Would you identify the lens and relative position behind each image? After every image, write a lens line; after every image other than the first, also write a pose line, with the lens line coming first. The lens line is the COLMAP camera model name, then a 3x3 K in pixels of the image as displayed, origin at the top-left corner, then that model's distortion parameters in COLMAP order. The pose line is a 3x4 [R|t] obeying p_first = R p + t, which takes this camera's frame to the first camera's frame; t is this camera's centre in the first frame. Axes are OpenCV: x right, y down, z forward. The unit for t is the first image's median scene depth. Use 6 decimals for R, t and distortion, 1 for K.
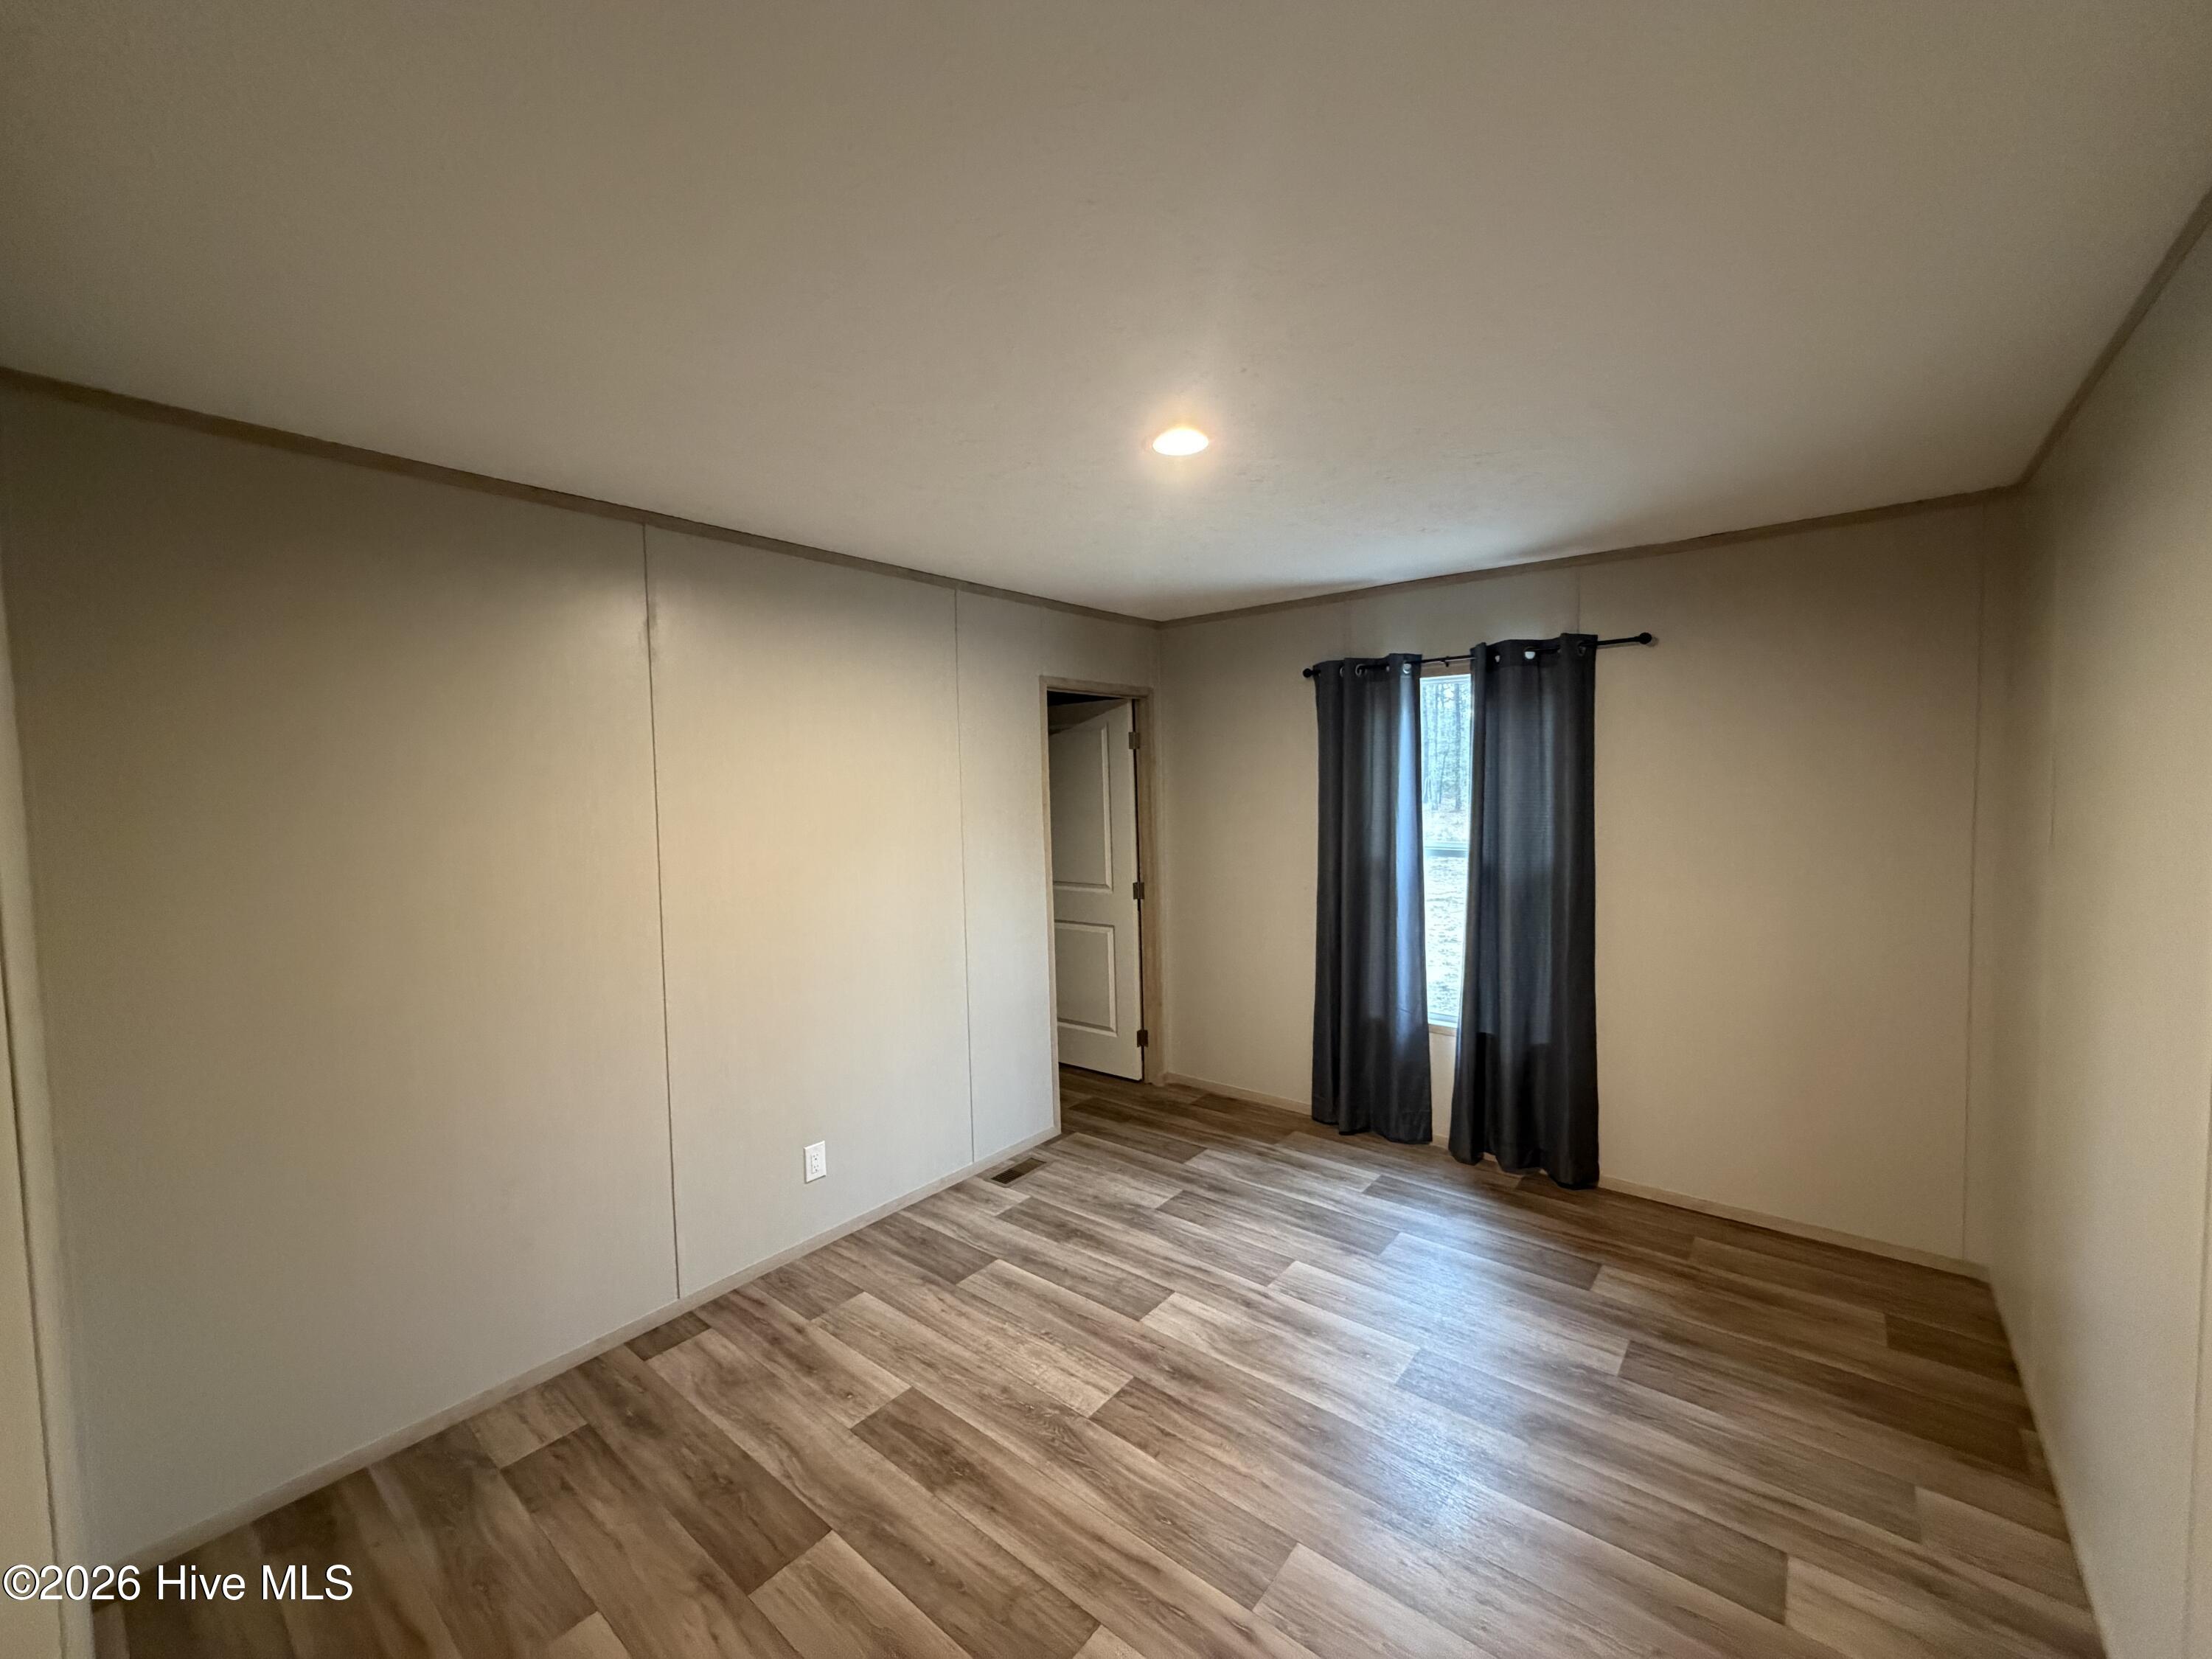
lens RADIAL K [[880.6, 0, 1089.1], [0, 880.6, 830.9], [0, 0, 1]] dist [0.003221, -0.002510]
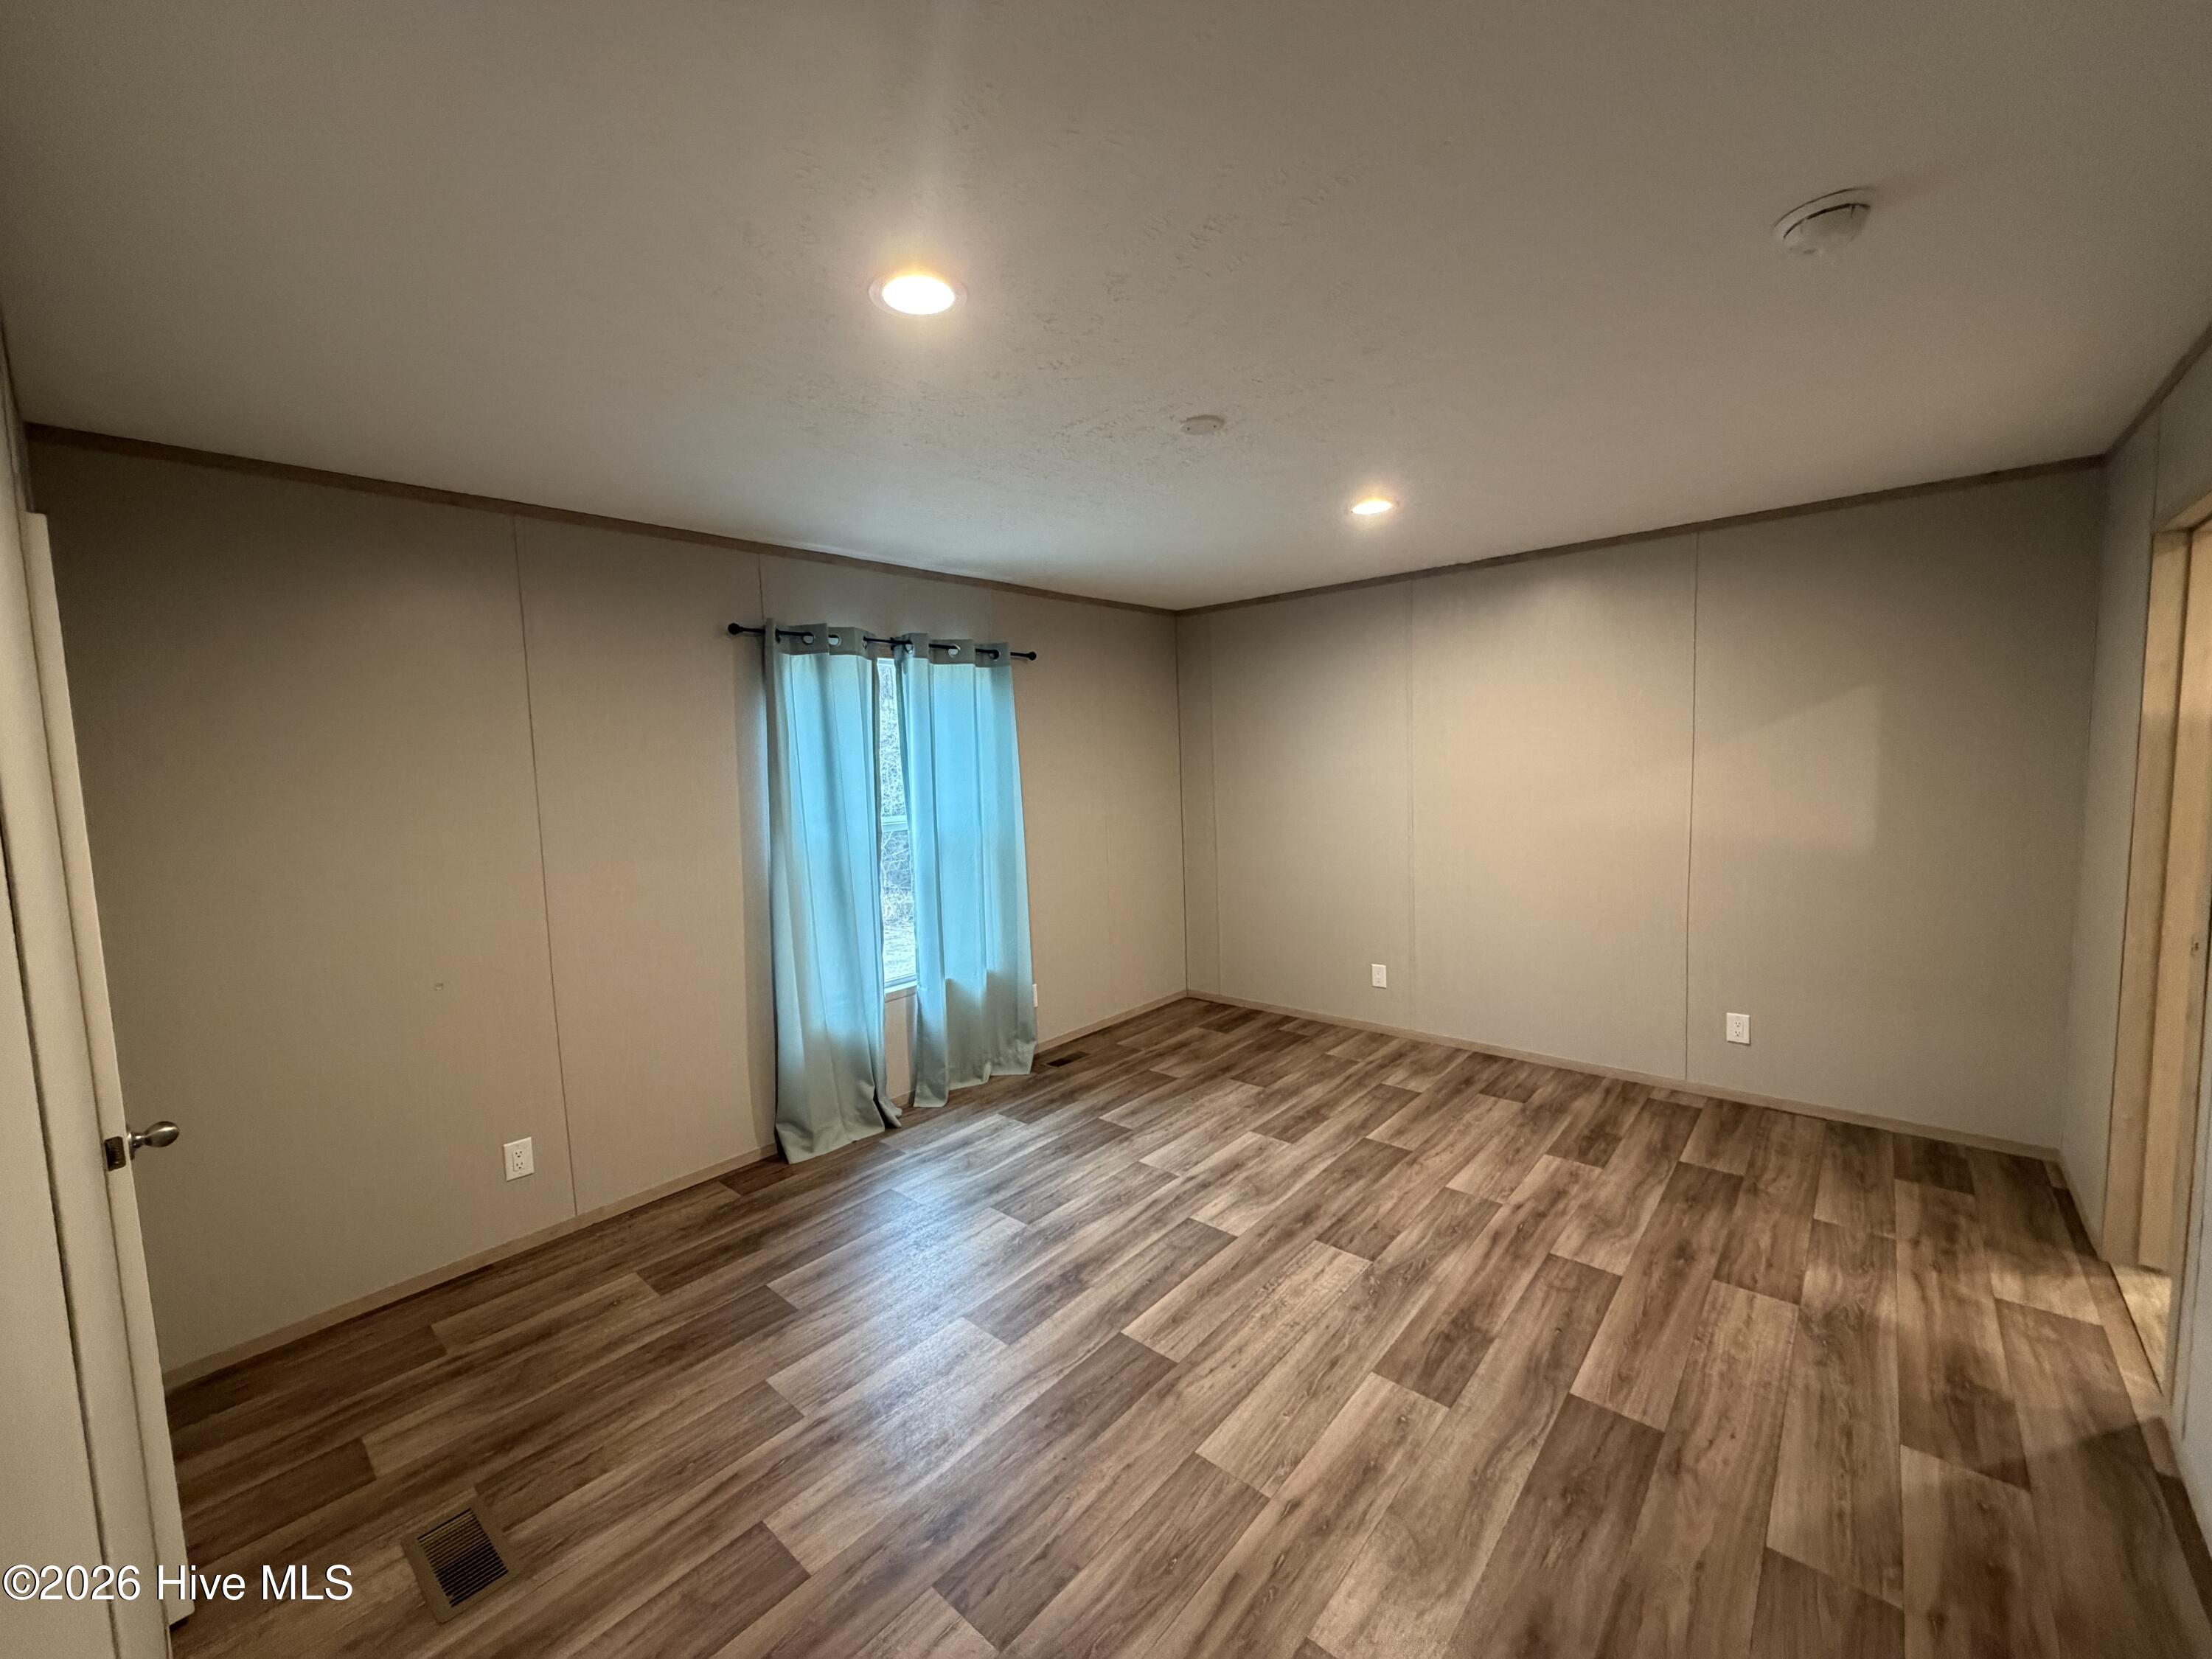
lens RADIAL K [[880.6, 0, 1112.2], [0, 880.6, 834.8], [0, 0, 1]] dist [0.003221, -0.002510]
pose [[0.023643, -0.070234, 0.997250, -1.175284], [0.086852, 0.993902, 0.067939, -0.025011], [-0.995941, 0.085007, 0.029599, 1.278741]]
